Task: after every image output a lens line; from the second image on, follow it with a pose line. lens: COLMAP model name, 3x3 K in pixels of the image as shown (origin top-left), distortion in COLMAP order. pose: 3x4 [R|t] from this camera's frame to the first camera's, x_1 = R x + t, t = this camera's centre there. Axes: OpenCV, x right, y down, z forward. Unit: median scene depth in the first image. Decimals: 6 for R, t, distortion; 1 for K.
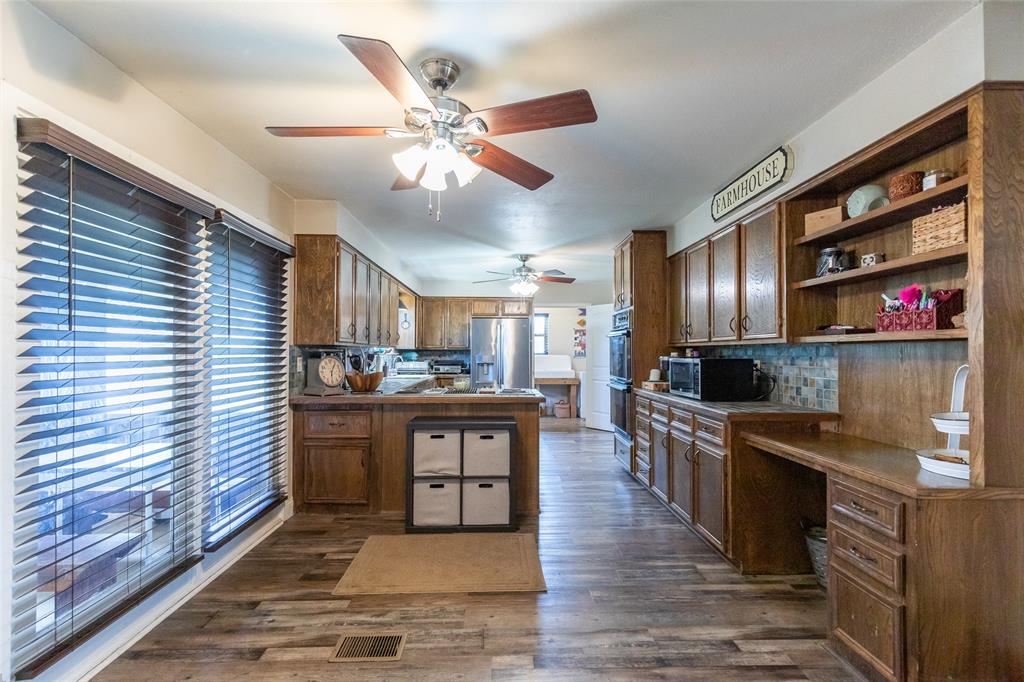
lens RADIAL K [[464.2, 0, 511.0], [0, 464.2, 344.6], [0, 0, 1]] dist [0.000156, 0.000001]
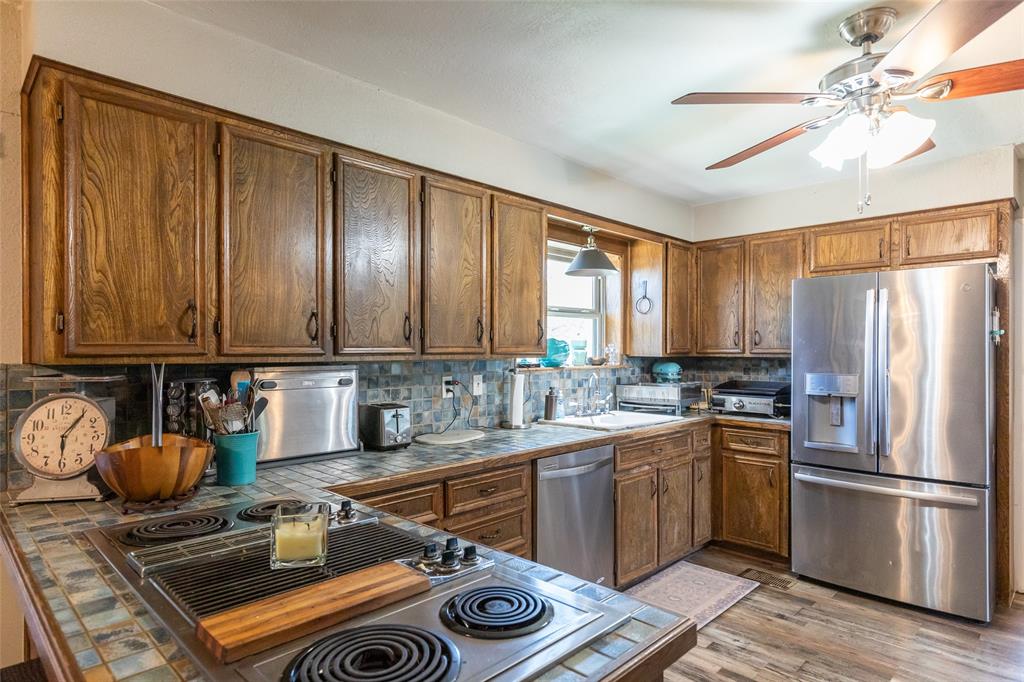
lens RADIAL K [[575.7, 0, 510.2], [0, 575.7, 346.4], [0, 0, 1]] dist [0.002661, -0.000026]
pose [[0.688044, -0.008158, -0.725623, 0.097867], [0.015621, 0.999872, 0.003571, -0.005042], [0.725501, -0.013792, 0.688083, 0.471770]]
